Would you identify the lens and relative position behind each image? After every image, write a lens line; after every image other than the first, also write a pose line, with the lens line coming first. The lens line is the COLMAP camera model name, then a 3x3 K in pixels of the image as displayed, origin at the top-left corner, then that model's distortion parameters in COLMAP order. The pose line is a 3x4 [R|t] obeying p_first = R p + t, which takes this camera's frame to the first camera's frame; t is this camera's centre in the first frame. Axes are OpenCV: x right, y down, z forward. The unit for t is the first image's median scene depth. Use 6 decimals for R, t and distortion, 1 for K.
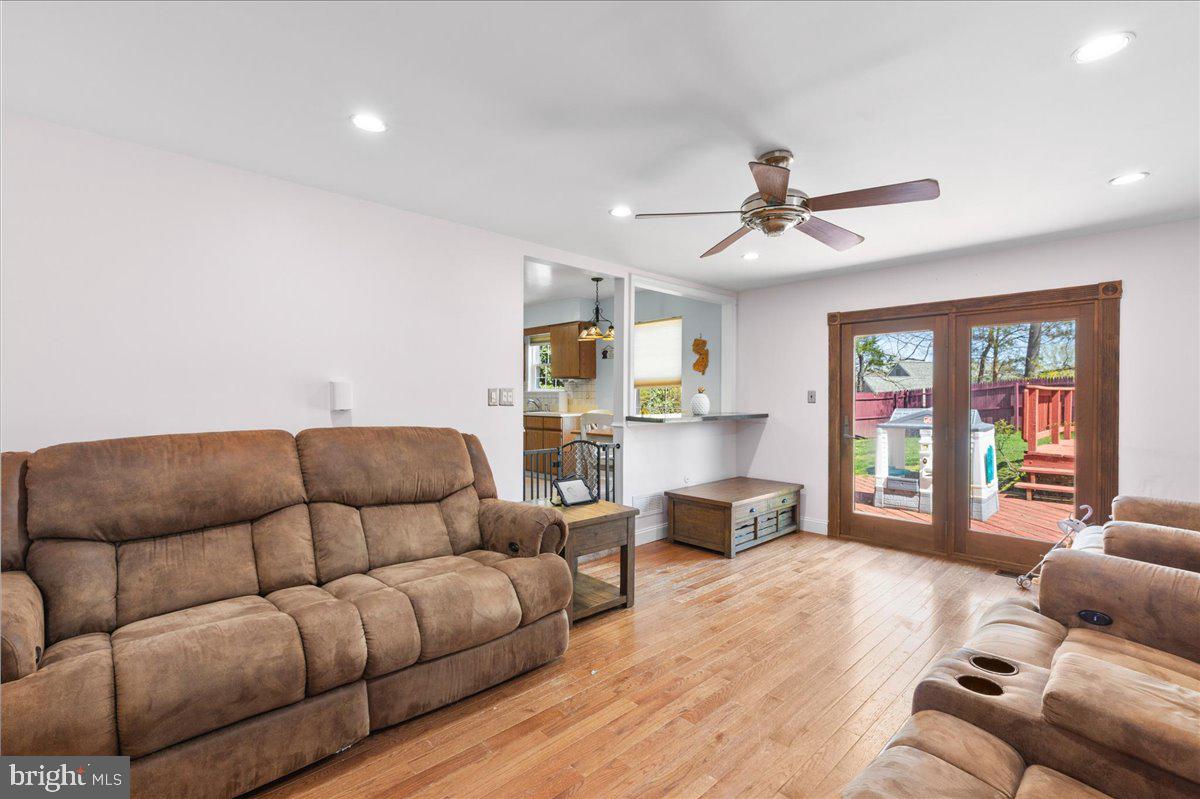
lens RADIAL K [[534.9, 0, 600.2], [0, 534.9, 391.1], [0, 0, 1]] dist [0.003128, -0.000236]
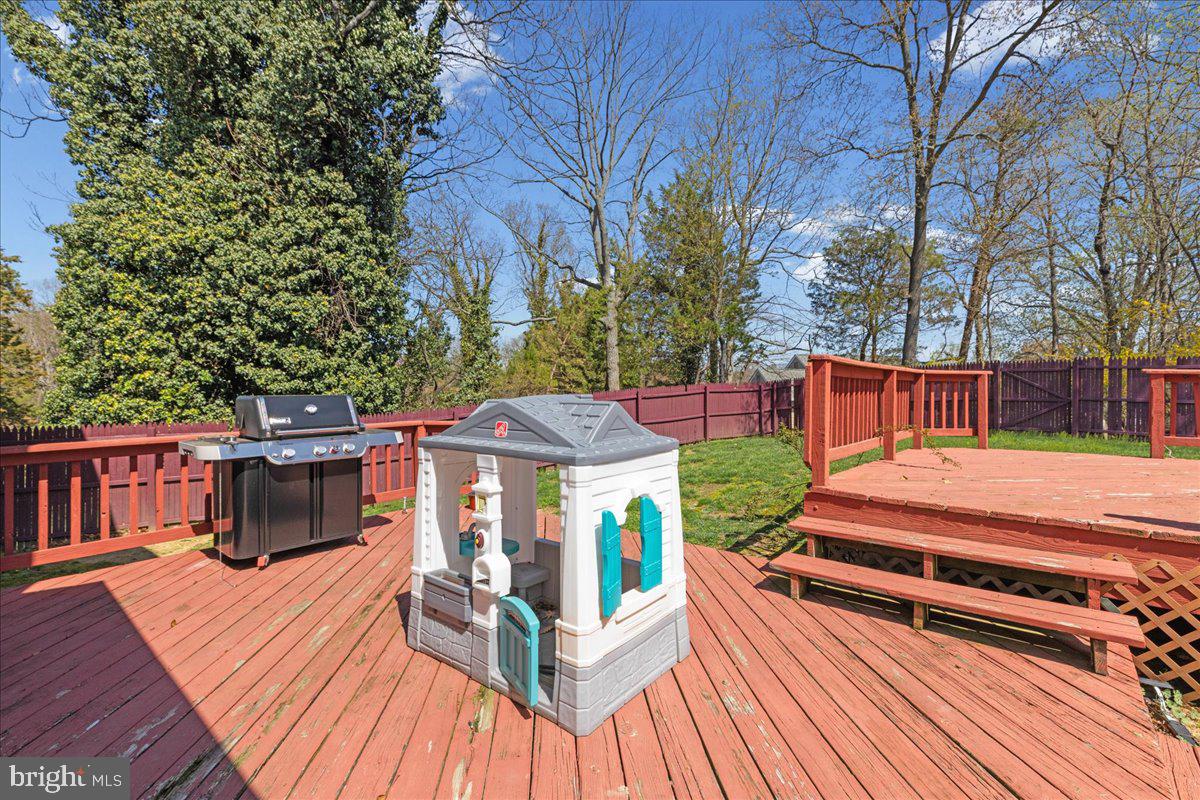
lens RADIAL K [[534.9, 0, 600.2], [0, 534.9, 391.6], [0, 0, 1]] dist [0.003128, -0.000236]
pose [[0.992782, 0.001560, 0.119926, 0.546090], [-0.002499, 0.999967, 0.007679, 0.021682], [-0.119910, -0.007923, 0.992753, 0.533258]]
